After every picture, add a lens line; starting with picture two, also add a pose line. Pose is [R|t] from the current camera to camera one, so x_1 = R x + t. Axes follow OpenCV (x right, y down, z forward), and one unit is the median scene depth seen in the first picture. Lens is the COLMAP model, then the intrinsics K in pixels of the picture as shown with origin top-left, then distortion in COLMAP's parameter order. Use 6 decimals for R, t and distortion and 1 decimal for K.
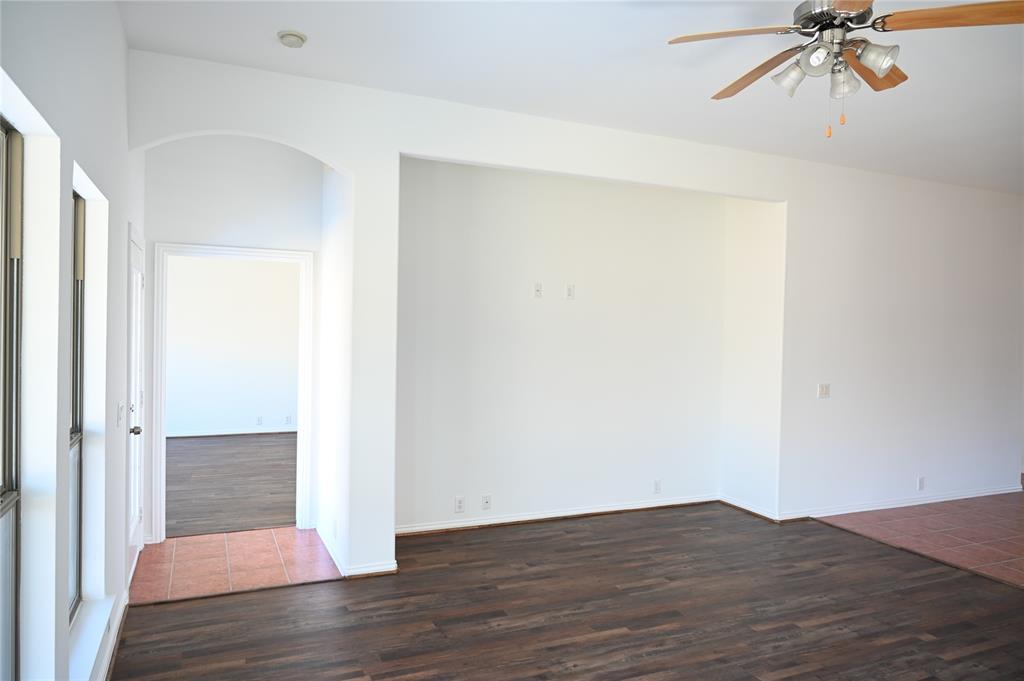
lens RADIAL K [[687.9, 0, 513.2], [0, 687.9, 339.9], [0, 0, 1]] dist [-0.003421, 0.003856]
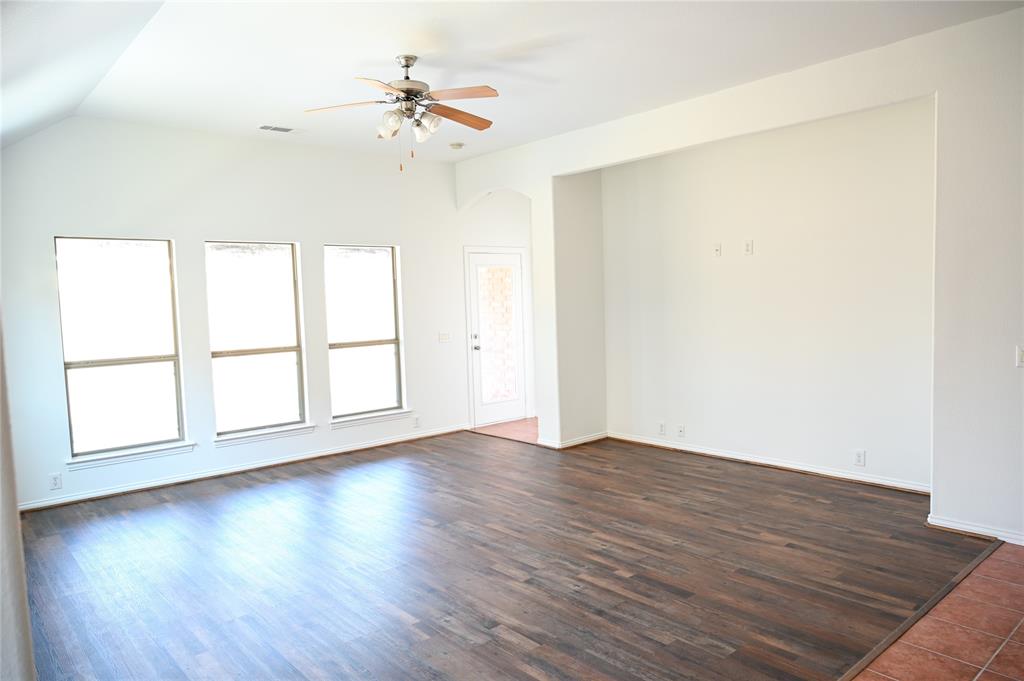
lens RADIAL K [[687.9, 0, 507.6], [0, 687.9, 346.4], [0, 0, 1]] dist [-0.003421, 0.003856]
pose [[0.278761, 0.034273, -0.959749, 1.197879], [0.015733, 0.999066, 0.040246, 0.039020], [0.960232, -0.026318, 0.277961, 0.436667]]
